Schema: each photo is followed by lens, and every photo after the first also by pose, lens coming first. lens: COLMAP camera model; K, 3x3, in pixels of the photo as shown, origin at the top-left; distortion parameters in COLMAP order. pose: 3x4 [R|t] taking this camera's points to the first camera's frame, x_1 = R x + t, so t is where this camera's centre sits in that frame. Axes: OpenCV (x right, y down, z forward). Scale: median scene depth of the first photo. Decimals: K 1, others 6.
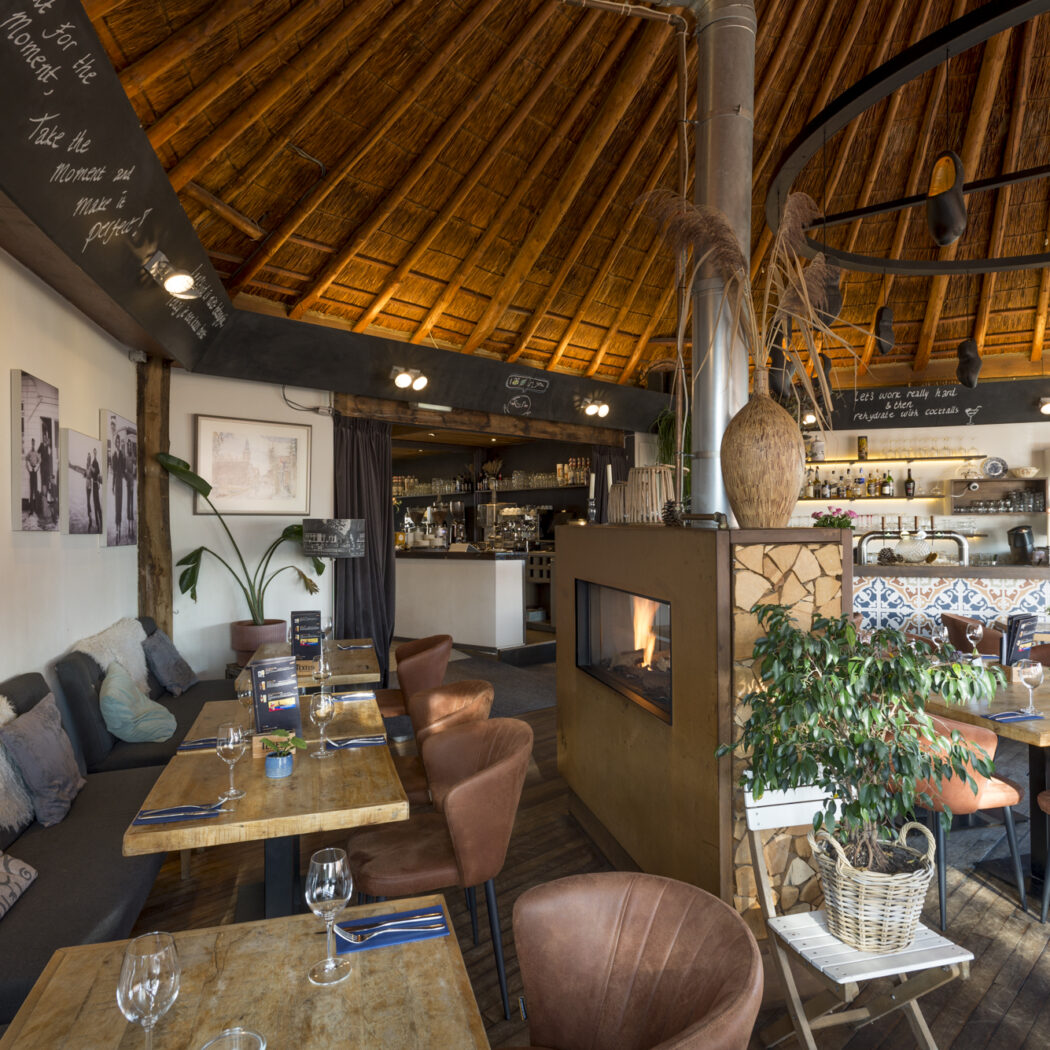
lens RADIAL K [[730.4, 0, 525.0], [0, 730.4, 525.0], [0, 0, 1]] dist [0.004941, -0.002392]
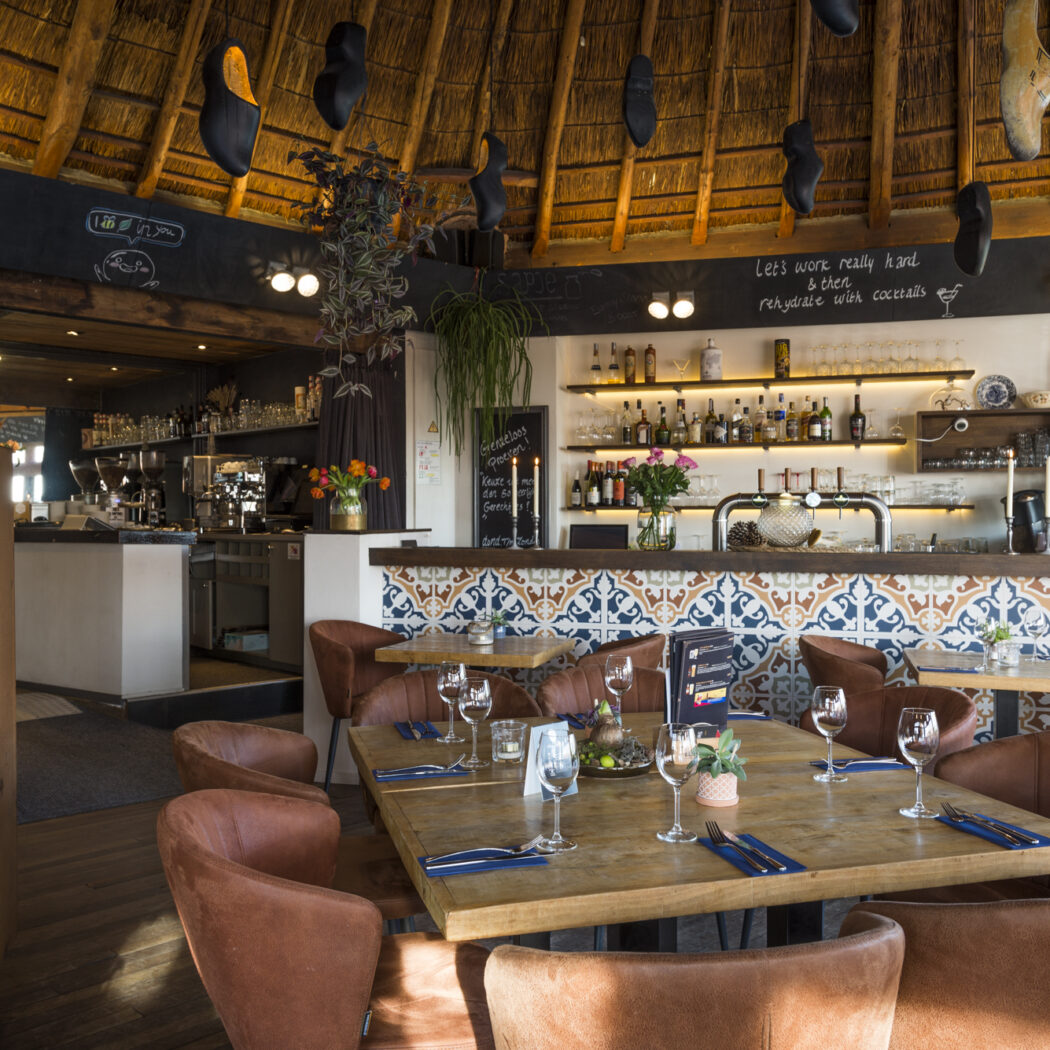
lens RADIAL K [[1074.2, 0, 537.2], [0, 1074.2, 529.6], [0, 0, 1]] dist [0.016145, -0.006122]
pose [[0.999743, 0.005339, 0.022053, 0.259657], [-0.005650, 0.999885, 0.014062, 0.022264], [-0.021975, -0.014183, 0.999658, 0.141133]]
